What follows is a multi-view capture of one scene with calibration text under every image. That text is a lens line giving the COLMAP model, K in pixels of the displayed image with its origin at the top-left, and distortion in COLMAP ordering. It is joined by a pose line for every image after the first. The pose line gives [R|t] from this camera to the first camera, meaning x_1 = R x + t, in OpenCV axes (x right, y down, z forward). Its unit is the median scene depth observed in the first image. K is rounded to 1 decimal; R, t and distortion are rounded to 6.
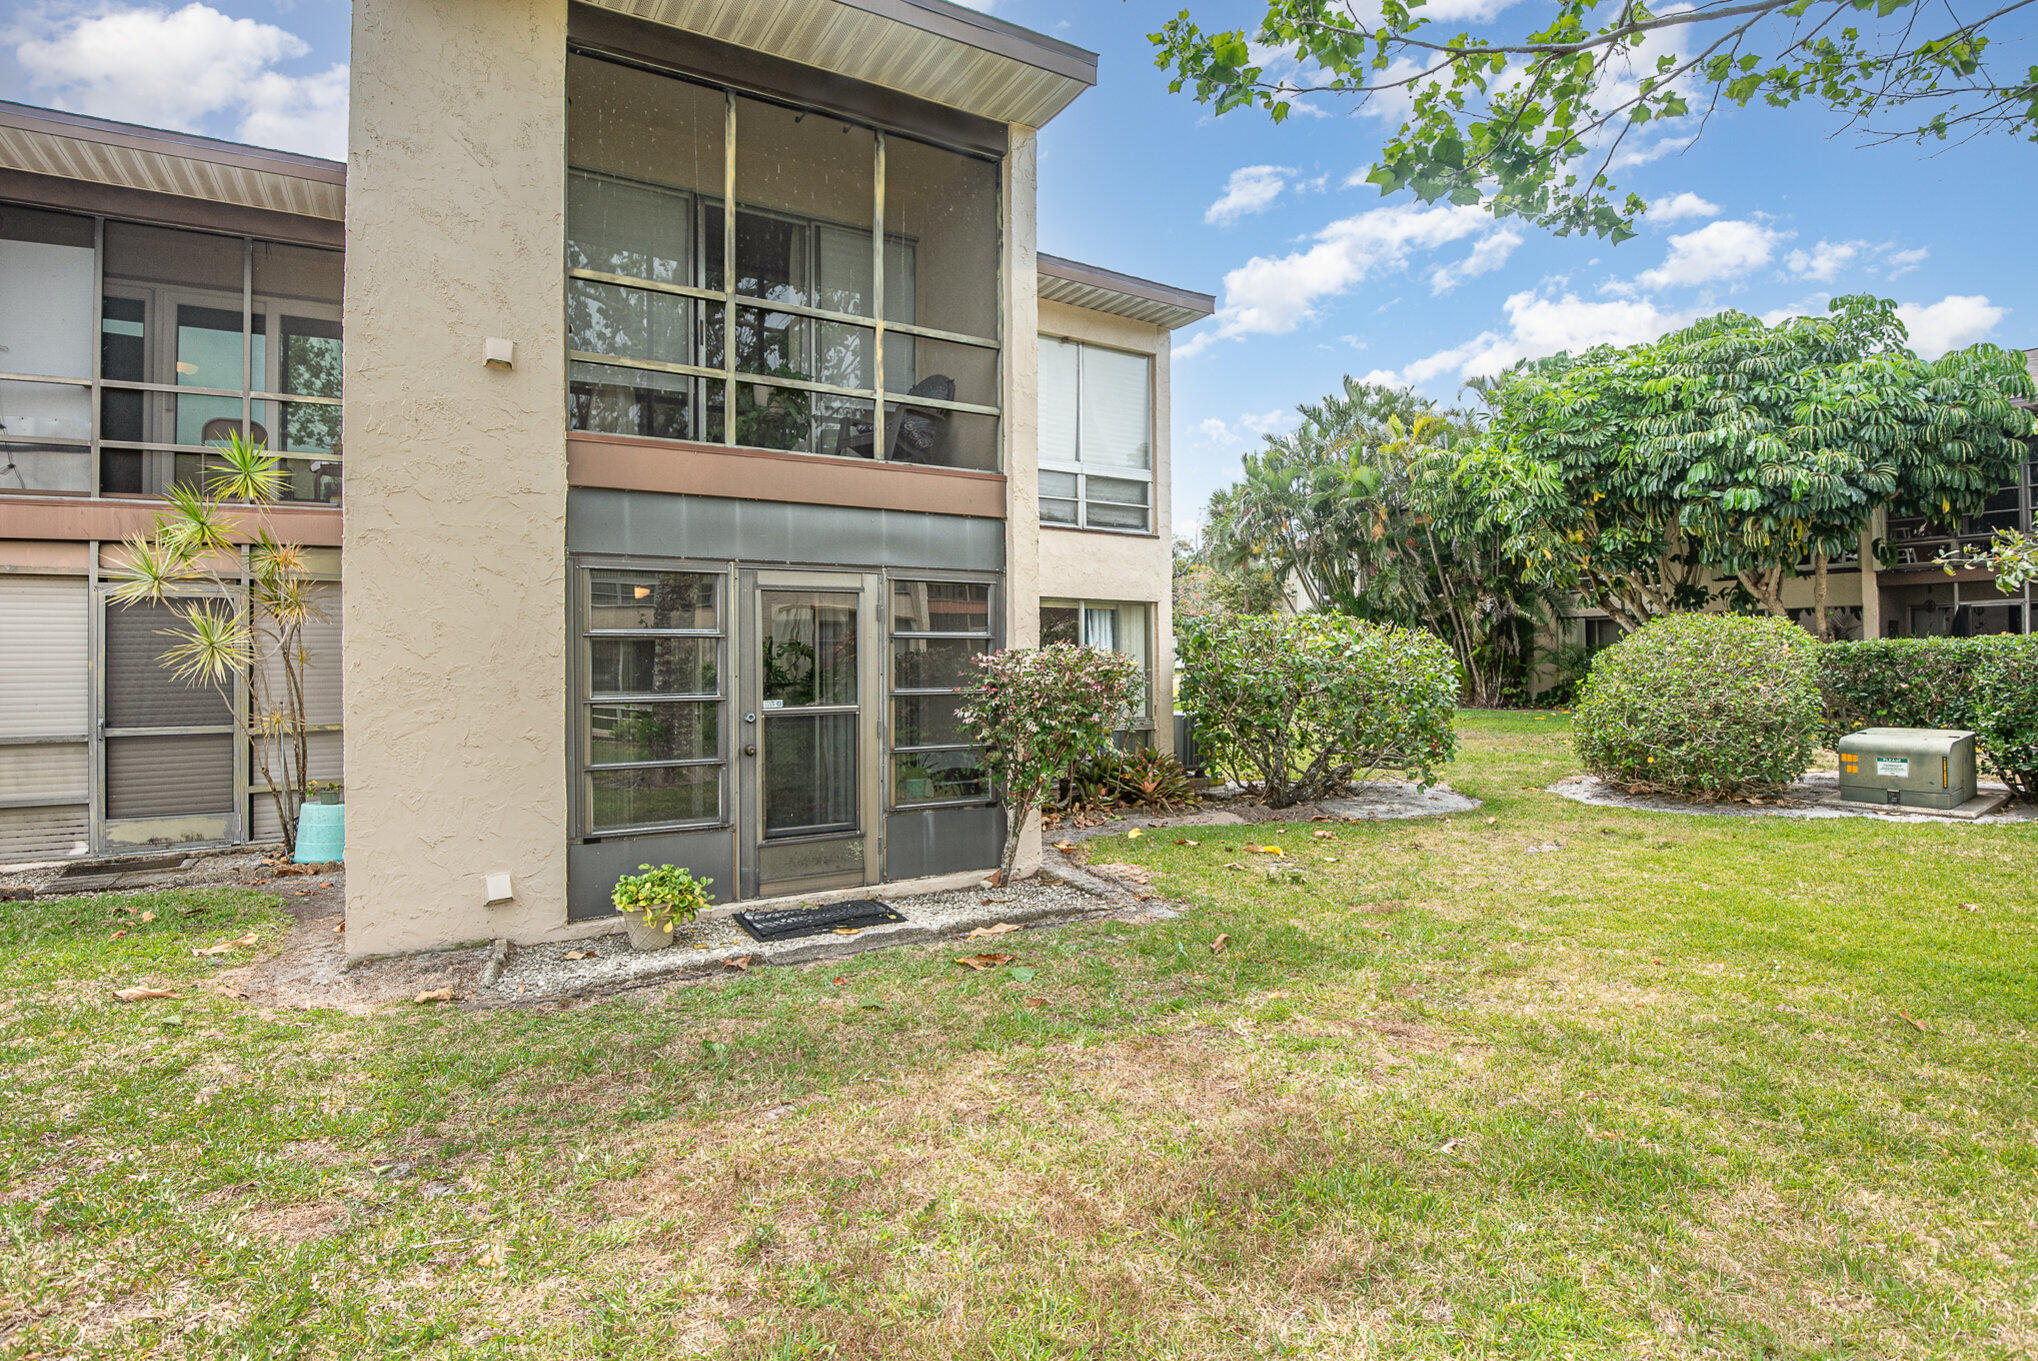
lens RADIAL K [[1012.0, 0, 1013.4], [0, 1012.0, 651.5], [0, 0, 1]] dist [-0.001407, -0.017940]
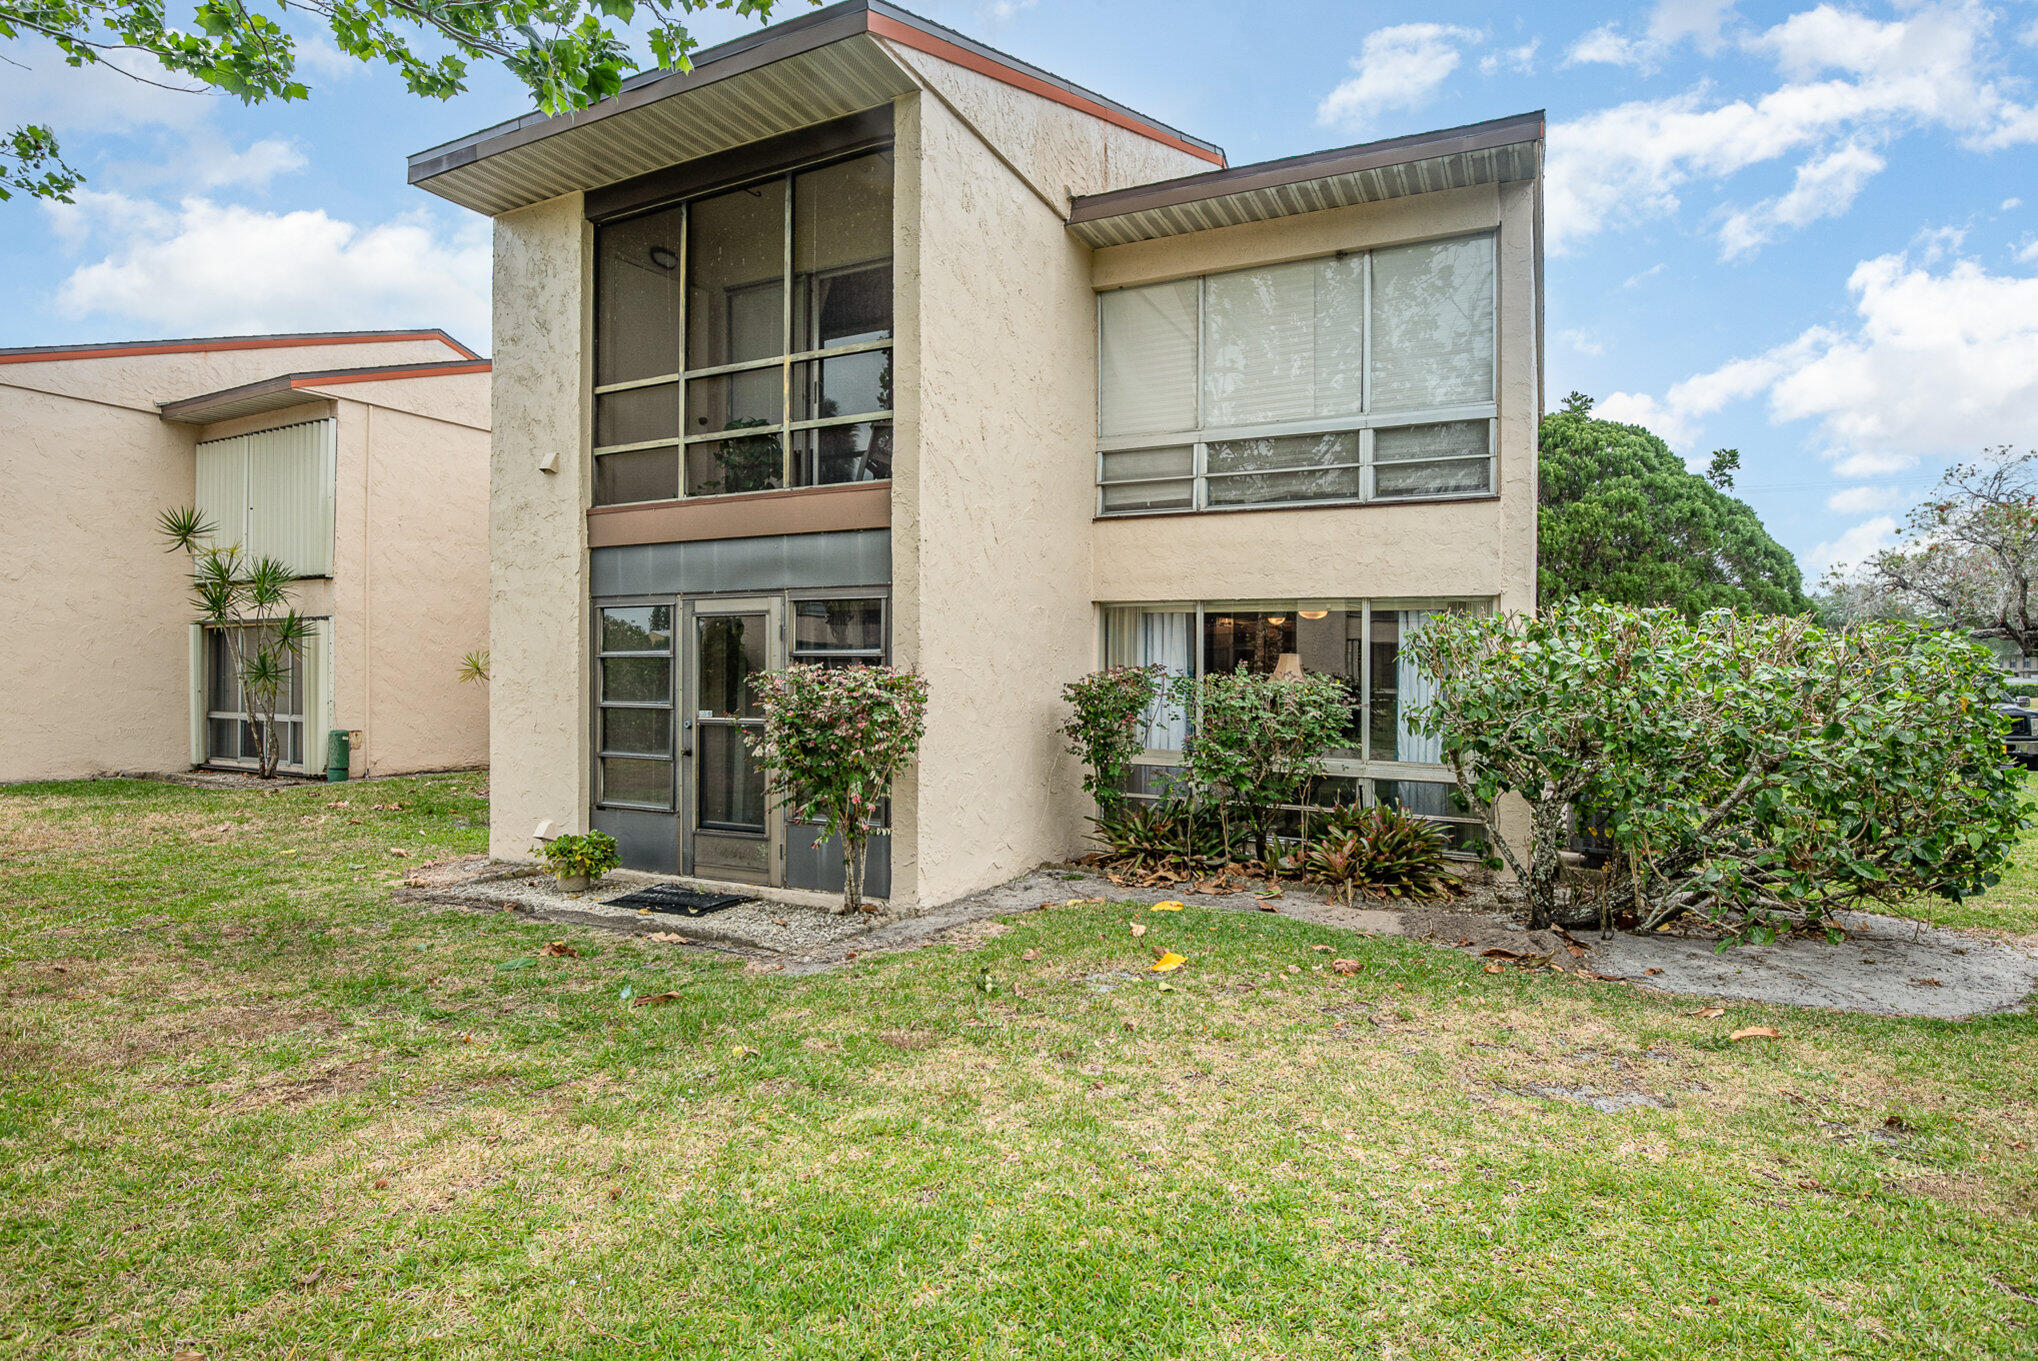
lens RADIAL K [[1028.8, 0, 1025.1], [0, 1028.8, 675.2], [0, 0, 1]] dist [0.001520, -0.000045]
pose [[0.557940, 0.008985, -0.829833, 0.948826], [-0.000972, 0.999948, 0.010174, -0.005260], [0.829881, -0.004870, 0.557919, 0.638267]]
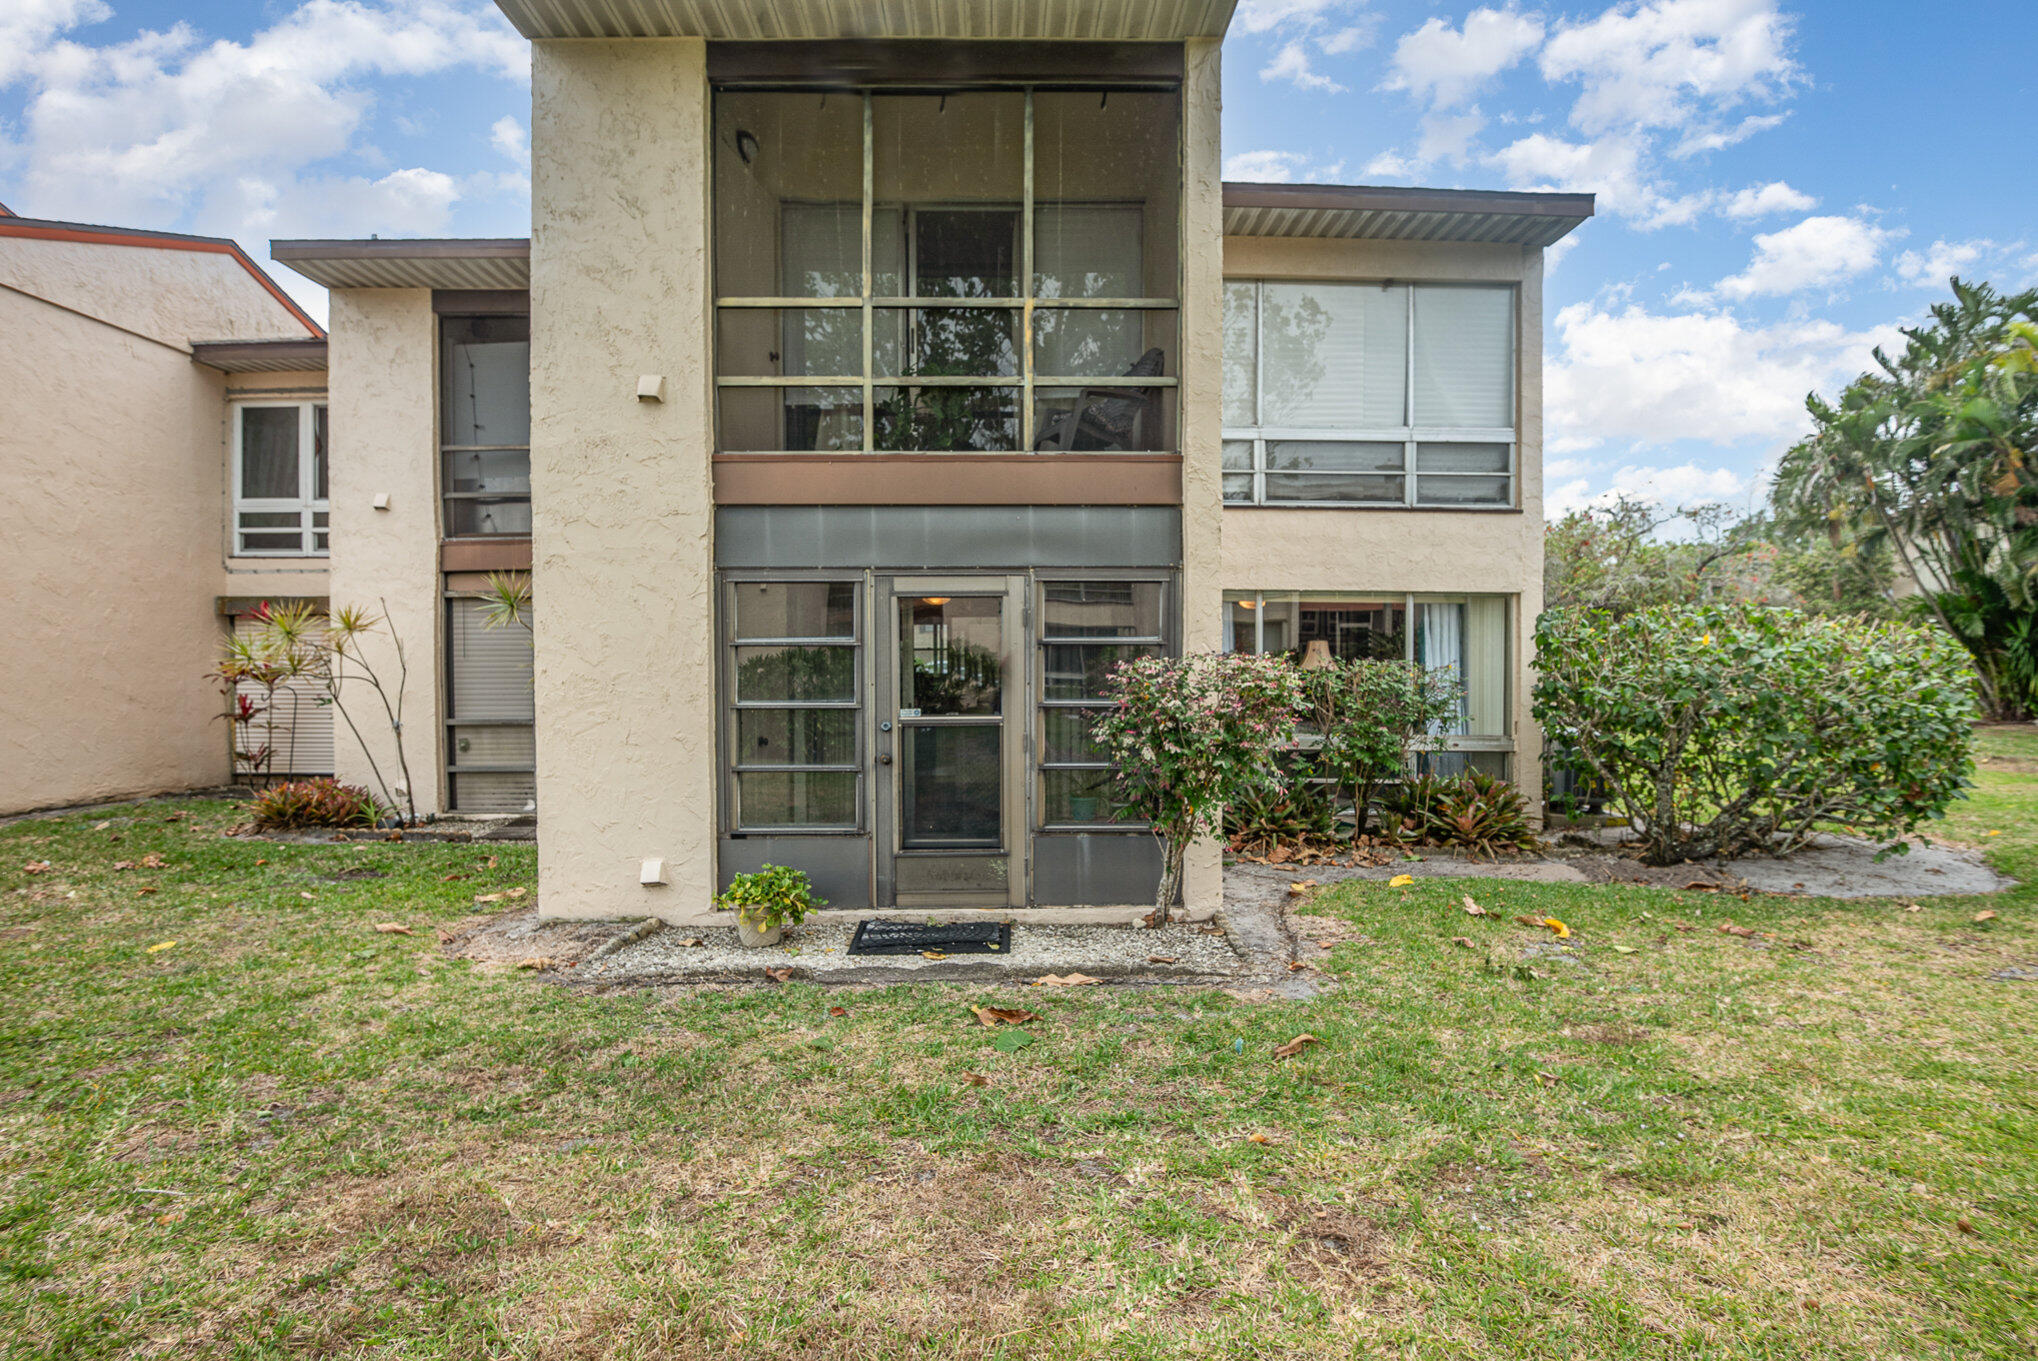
lens RADIAL K [[995.9, 0, 1019.0], [0, 995.9, 680.5], [0, 0, 1]] dist [0.001639, -0.025208]
pose [[0.873694, 0.014792, -0.486251, 0.320920], [0.001492, 0.999451, 0.033084, -0.011266], [0.486474, -0.029631, 0.873193, 0.207823]]
